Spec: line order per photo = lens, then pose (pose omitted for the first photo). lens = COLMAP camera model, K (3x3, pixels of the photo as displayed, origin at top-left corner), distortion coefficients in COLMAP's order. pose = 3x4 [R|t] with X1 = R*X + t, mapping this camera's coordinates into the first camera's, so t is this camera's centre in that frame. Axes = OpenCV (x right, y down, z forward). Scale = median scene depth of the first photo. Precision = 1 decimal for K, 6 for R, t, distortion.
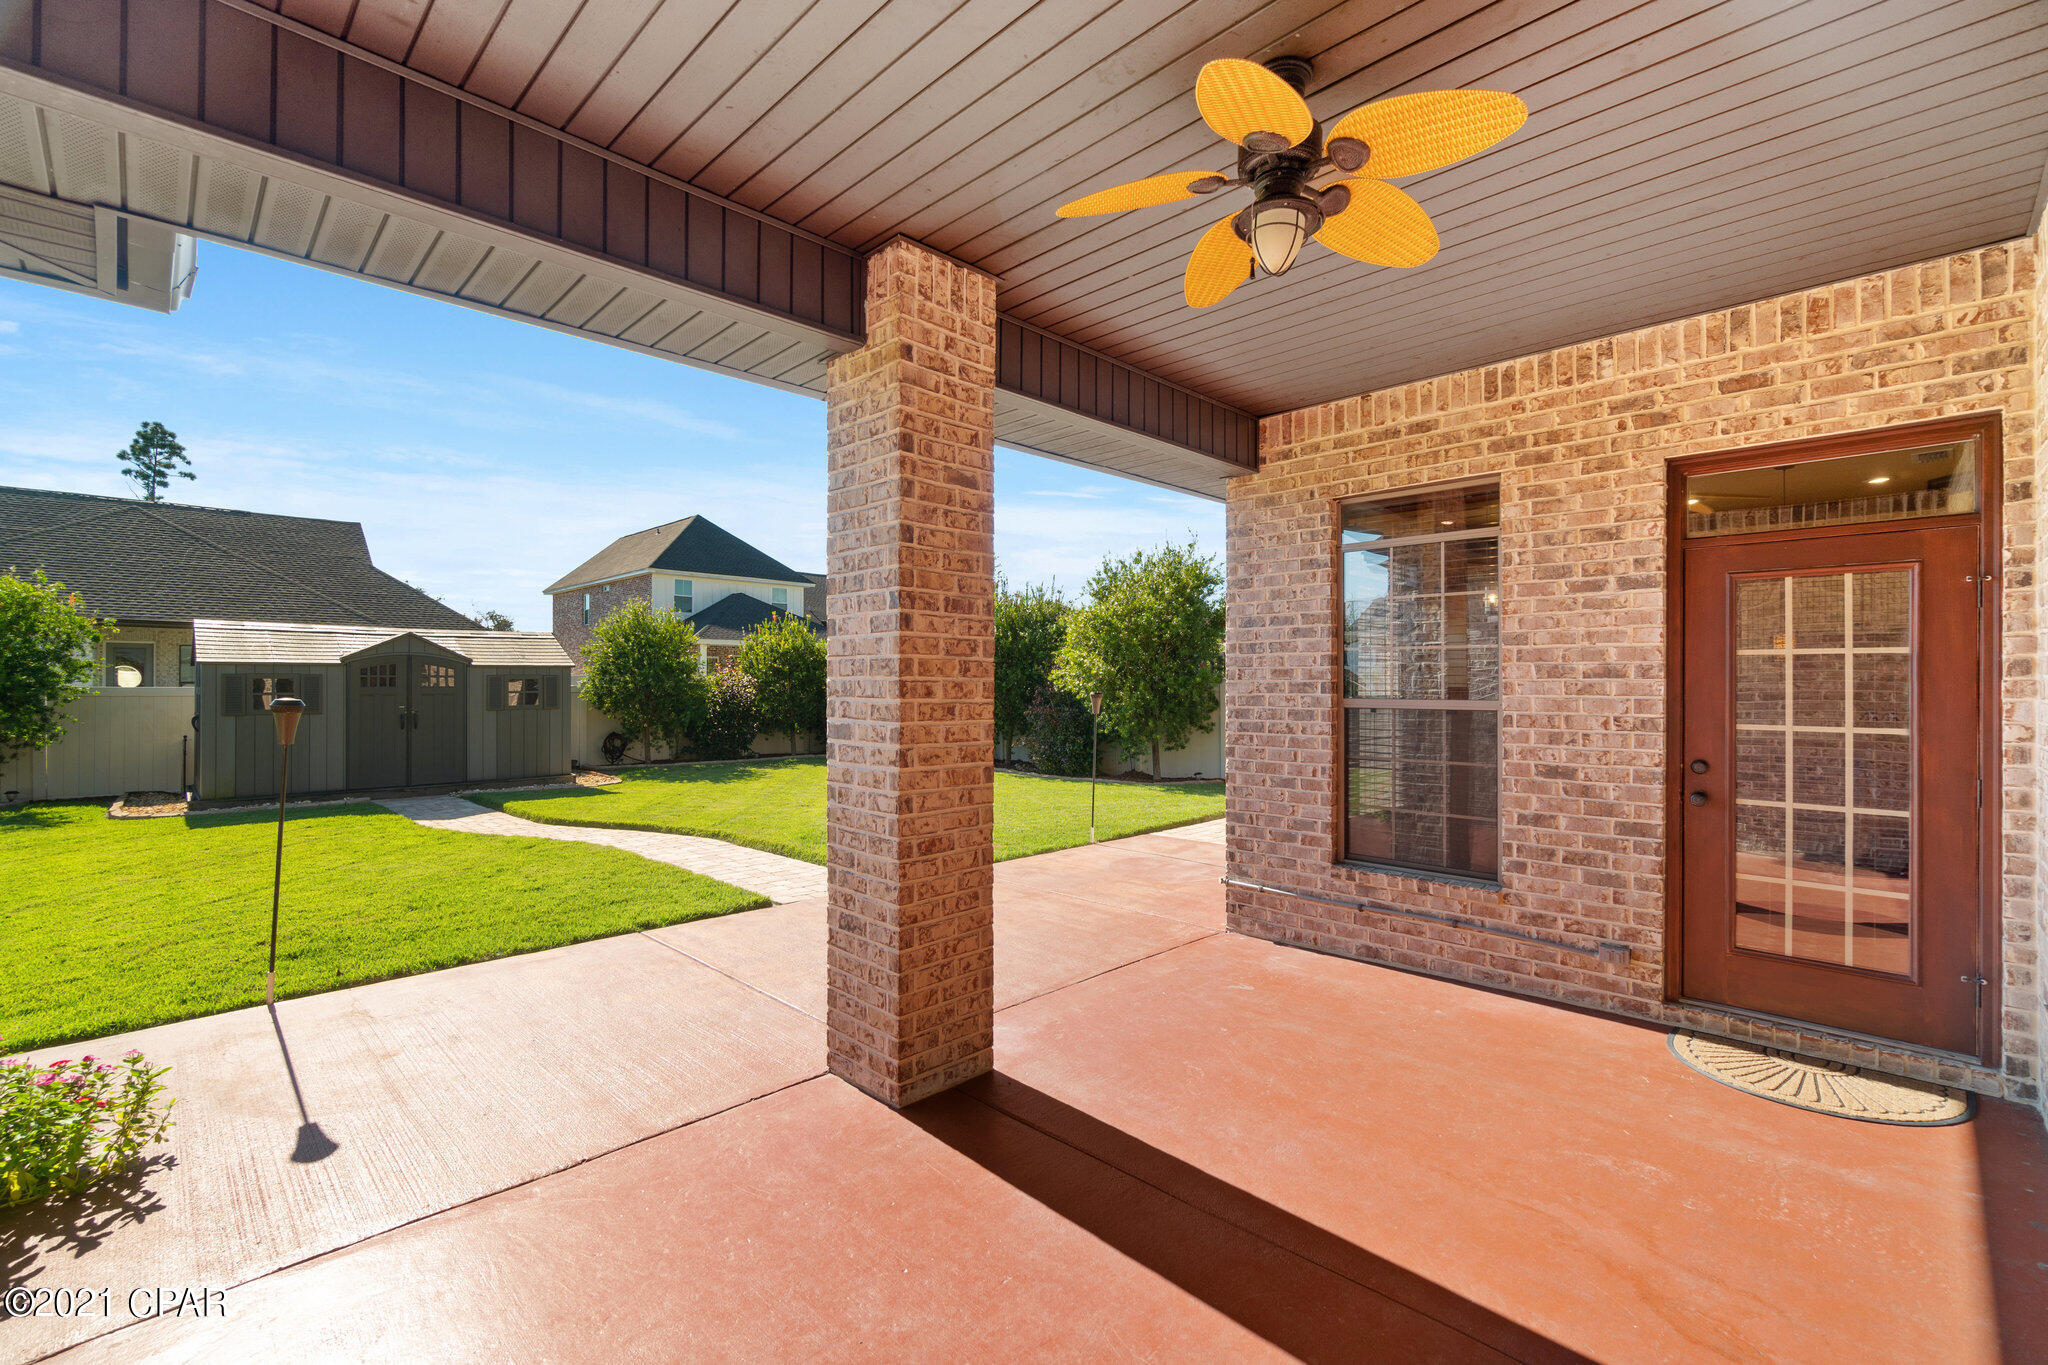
lens RADIAL K [[888.4, 0, 1021.5], [0, 888.4, 674.8], [0, 0, 1]] dist [-0.008341, 0.001832]
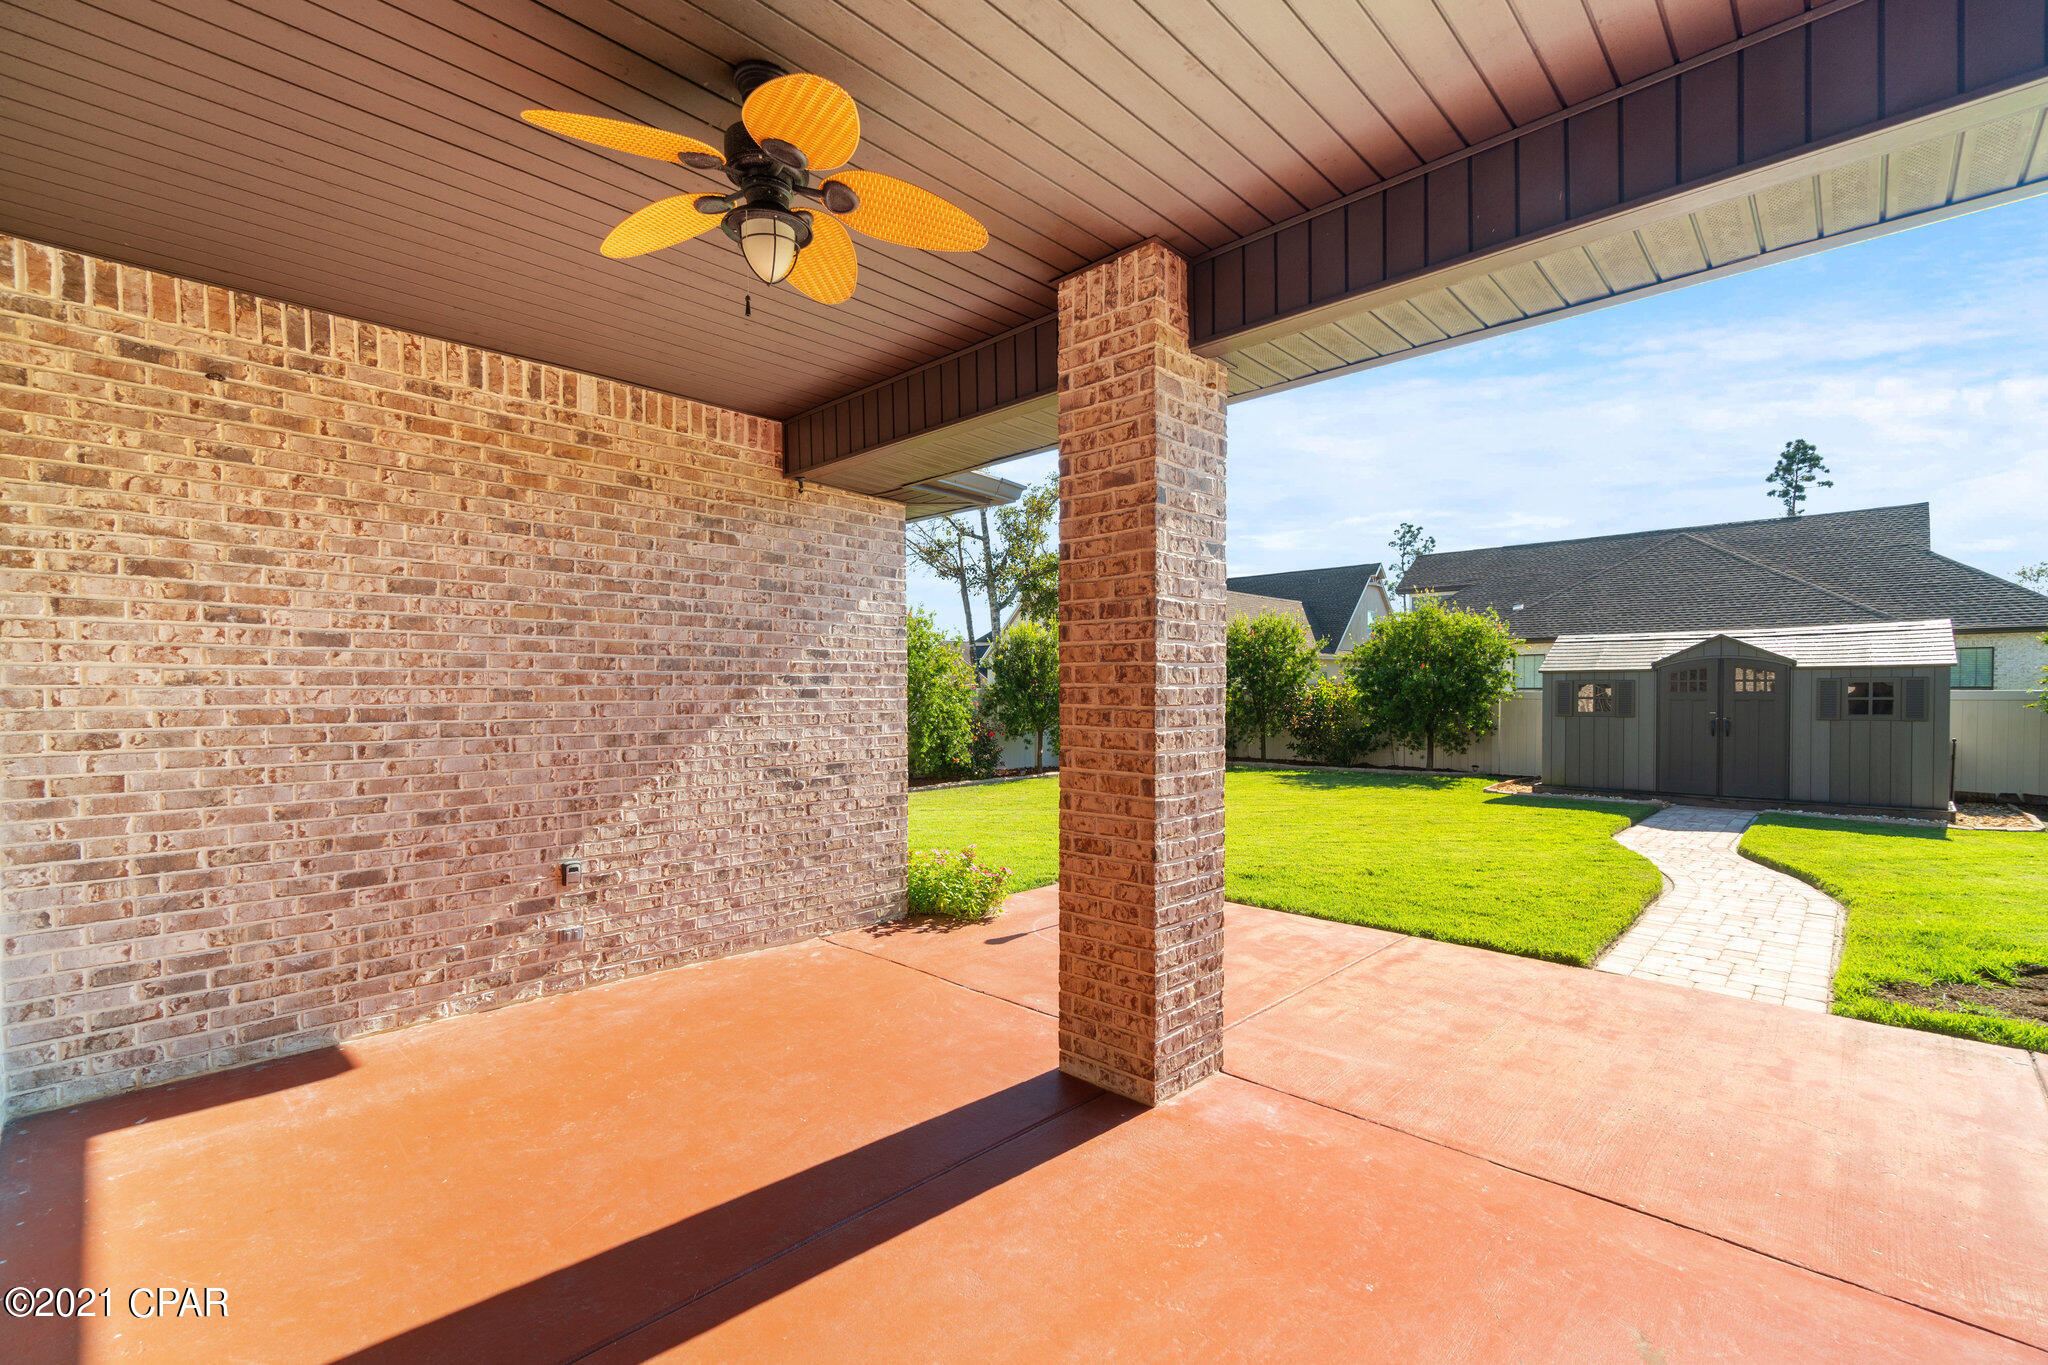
lens RADIAL K [[888.4, 0, 1026.5], [0, 888.4, 703.3], [0, 0, 1]] dist [-0.008341, 0.001832]
pose [[0.021562, 0.014979, -0.999655, 0.886007], [0.012194, 0.999809, 0.015244, 0.008558], [0.999693, -0.012519, 0.021376, 0.857559]]
